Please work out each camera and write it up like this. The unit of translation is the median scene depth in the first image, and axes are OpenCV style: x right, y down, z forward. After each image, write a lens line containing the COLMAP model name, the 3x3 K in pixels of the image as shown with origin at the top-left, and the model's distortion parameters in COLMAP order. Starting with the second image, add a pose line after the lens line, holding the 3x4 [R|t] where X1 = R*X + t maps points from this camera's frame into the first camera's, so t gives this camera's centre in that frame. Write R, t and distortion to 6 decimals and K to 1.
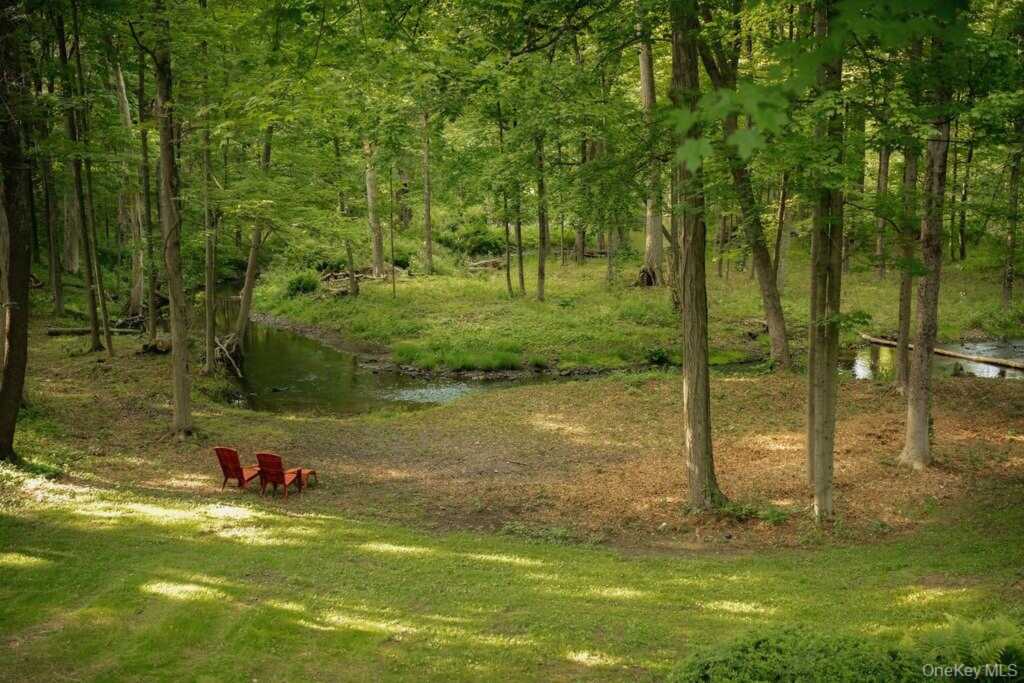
lens RADIAL K [[1160.2, 0, 513.5], [0, 1160.2, 340.1], [0, 0, 1]] dist [0.012031, 0.000000]
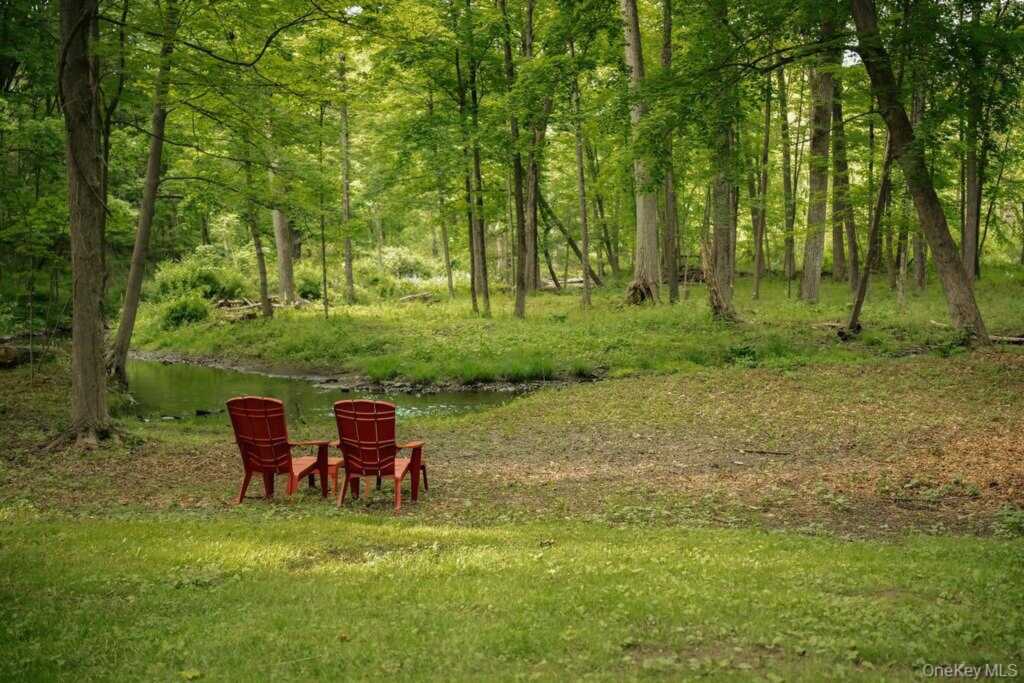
lens RADIAL K [[1160.2, 0, 509.9], [0, 1160.2, 342.1], [0, 0, 1]] dist [0.012031, 0.000000]
pose [[0.986329, -0.027584, 0.162461, -0.102019], [0.044525, 0.993831, -0.101575, 0.054855], [-0.158657, 0.107420, 0.981473, 0.255588]]
